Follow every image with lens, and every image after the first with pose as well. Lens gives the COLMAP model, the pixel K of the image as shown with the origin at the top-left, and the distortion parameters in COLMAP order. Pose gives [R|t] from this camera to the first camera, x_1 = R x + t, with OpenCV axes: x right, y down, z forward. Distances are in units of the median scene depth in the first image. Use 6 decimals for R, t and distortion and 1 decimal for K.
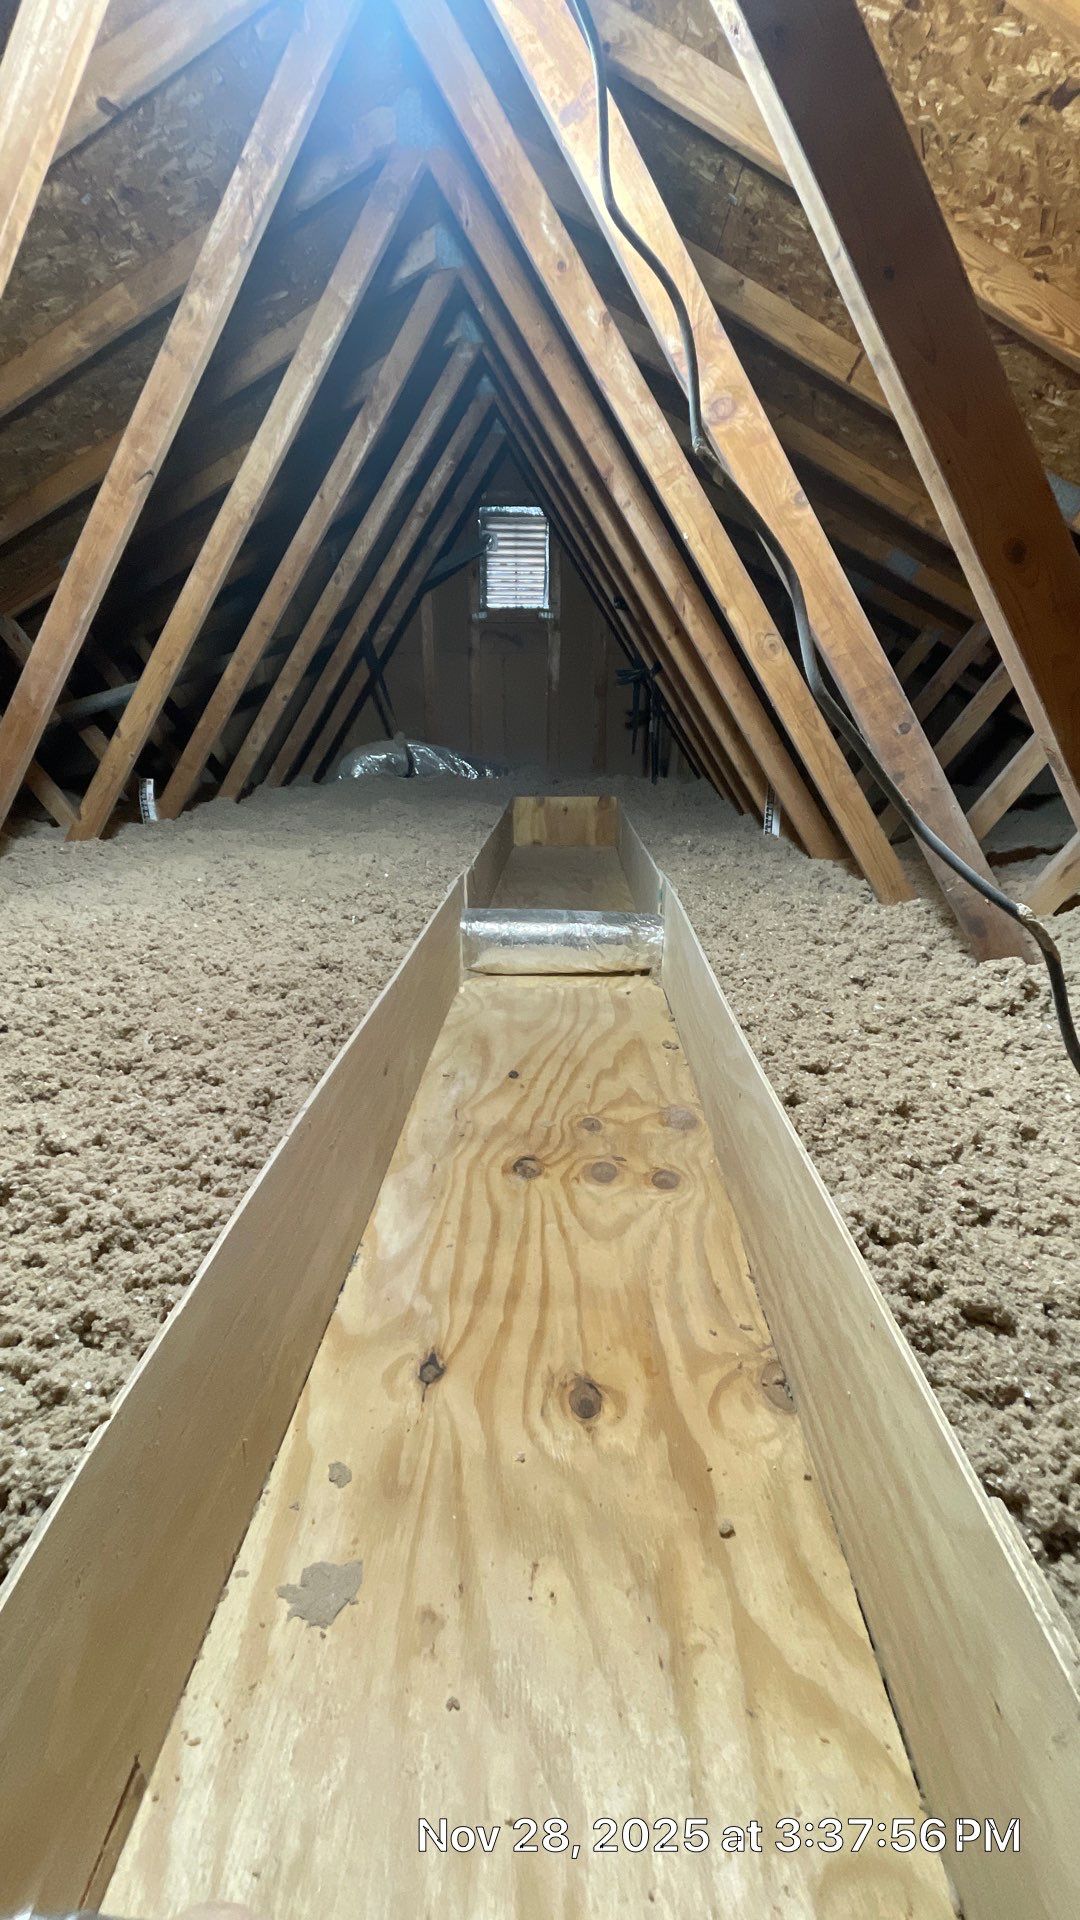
lens RADIAL K [[782.5, 0, 546.5], [0, 782.5, 959.3], [0, 0, 1]] dist [-0.001327, 0.000336]
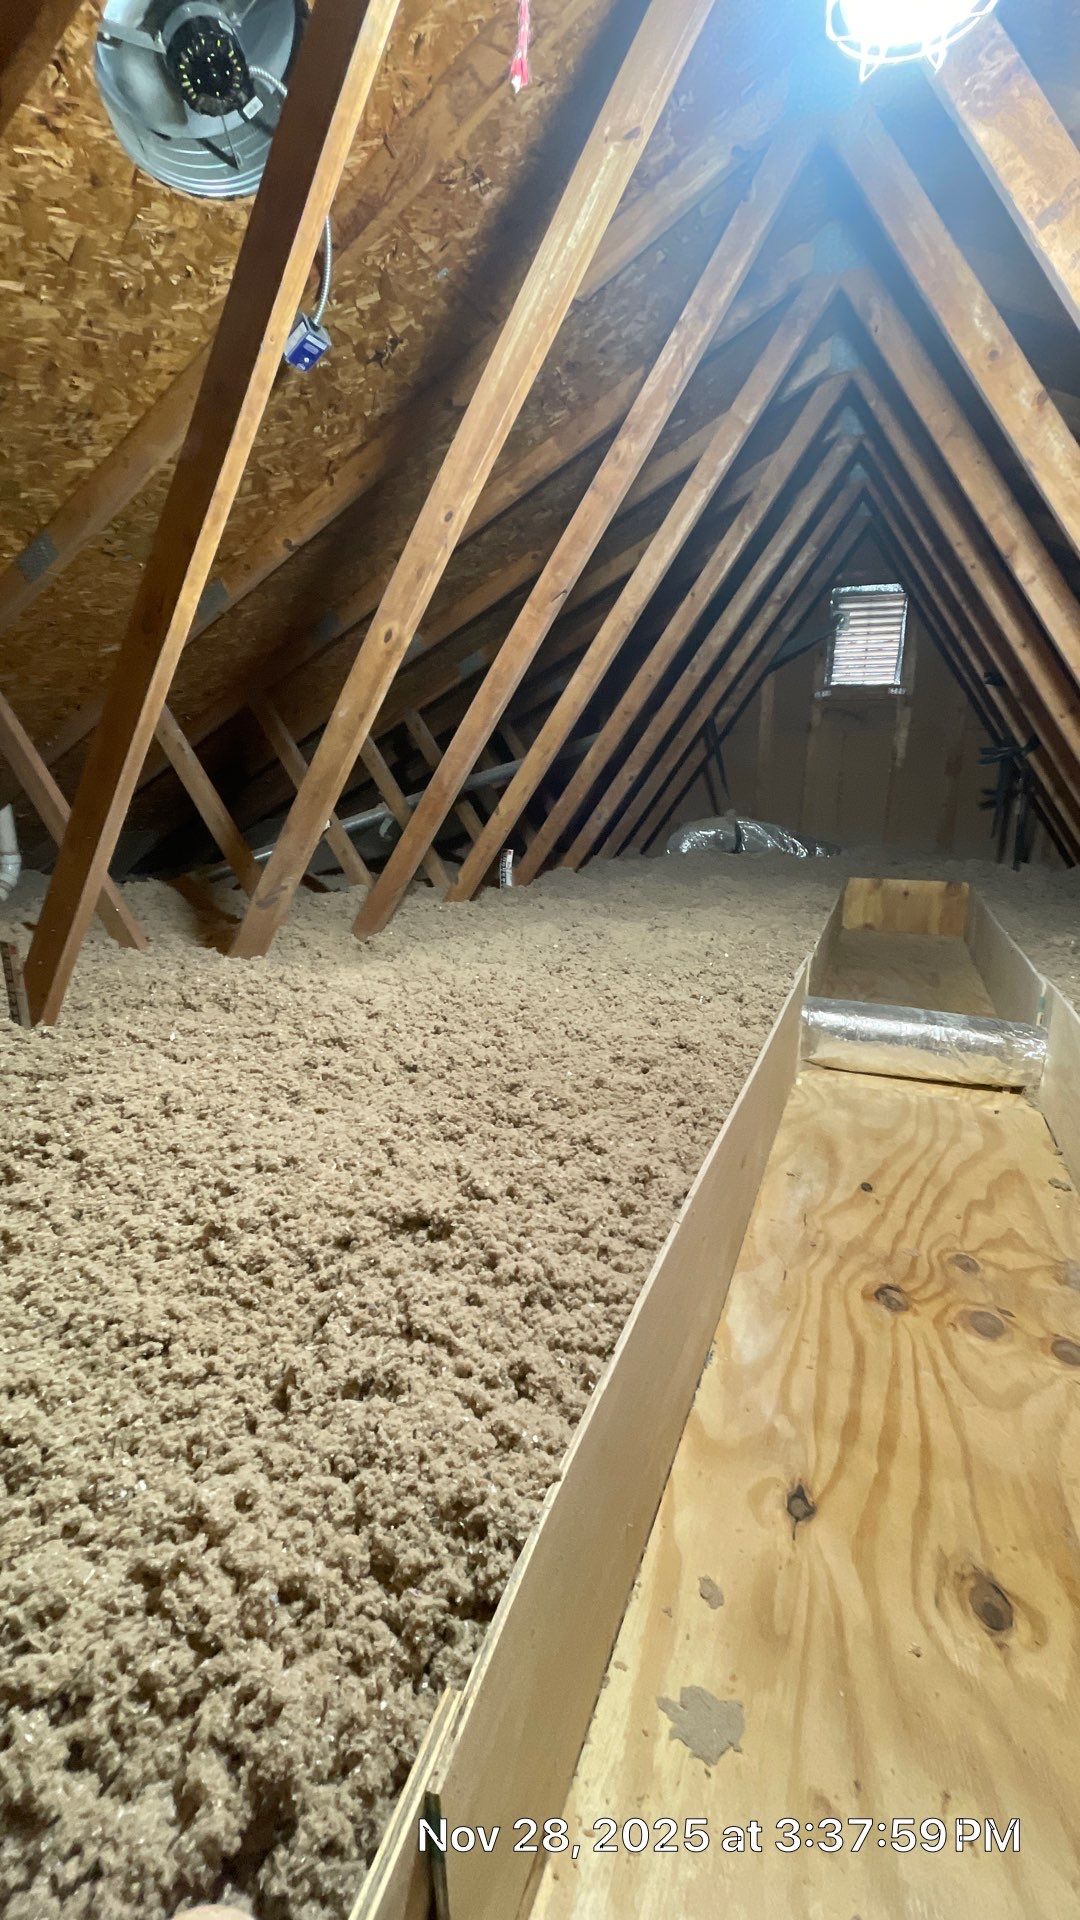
lens RADIAL K [[782.5, 0, 546.5], [0, 782.5, 959.3], [0, 0, 1]] dist [-0.001327, 0.000336]
pose [[0.927828, 0.085185, -0.363152, -0.095373], [-0.115832, 0.991242, -0.063424, -0.019990], [0.354569, 0.100911, 0.929569, -0.030116]]
